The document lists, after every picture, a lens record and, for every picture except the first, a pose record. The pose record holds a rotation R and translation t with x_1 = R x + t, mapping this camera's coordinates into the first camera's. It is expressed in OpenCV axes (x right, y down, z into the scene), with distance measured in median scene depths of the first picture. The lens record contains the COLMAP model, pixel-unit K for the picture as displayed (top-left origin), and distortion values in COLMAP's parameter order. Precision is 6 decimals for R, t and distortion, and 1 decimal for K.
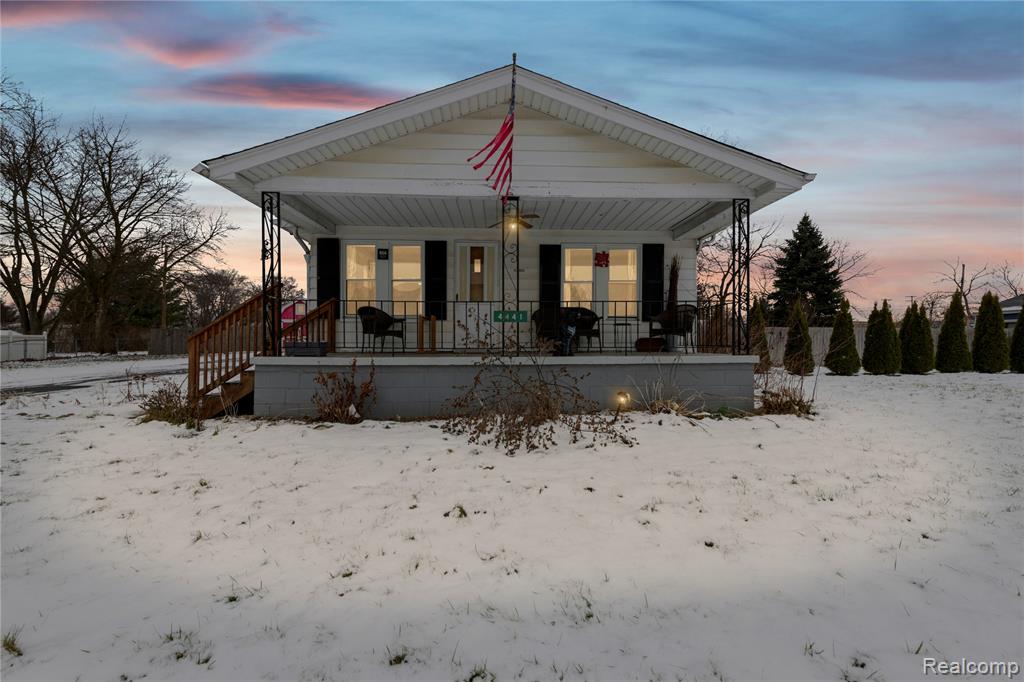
lens RADIAL K [[410.4, 0, 514.7], [0, 410.4, 334.0], [0, 0, 1]] dist [0.014337, -0.000153]
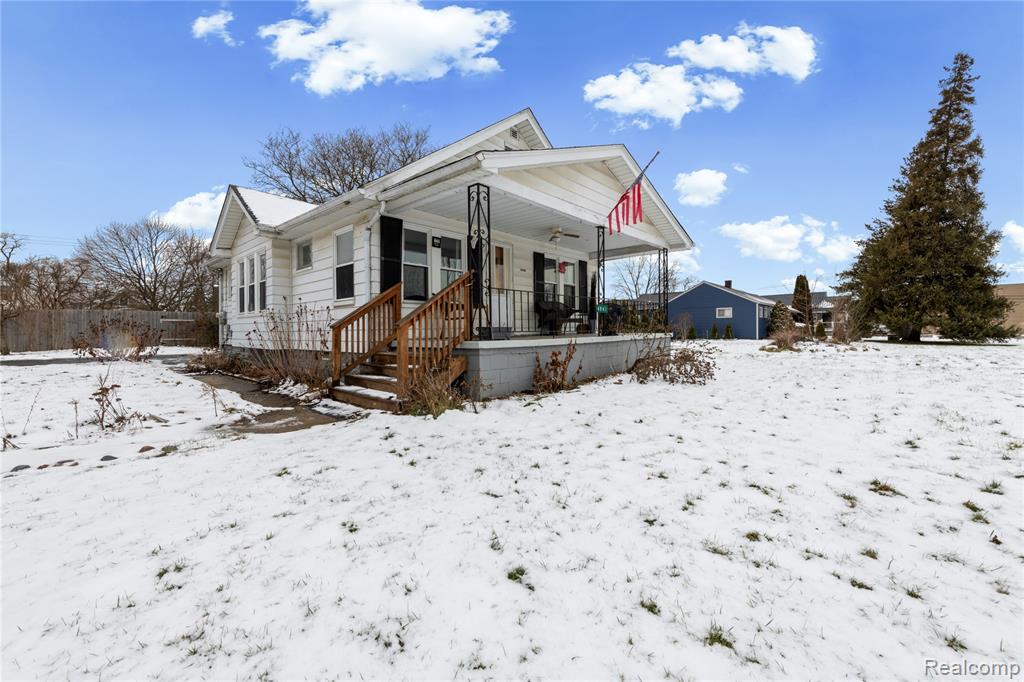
lens RADIAL K [[410.4, 0, 514.7], [0, 410.4, 334.0], [0, 0, 1]] dist [0.014337, -0.000153]
pose [[0.674717, -0.020325, 0.737797, -0.947035], [-0.001096, 0.999592, 0.028539, 0.002571], [-0.738076, -0.020064, 0.674419, 0.174206]]
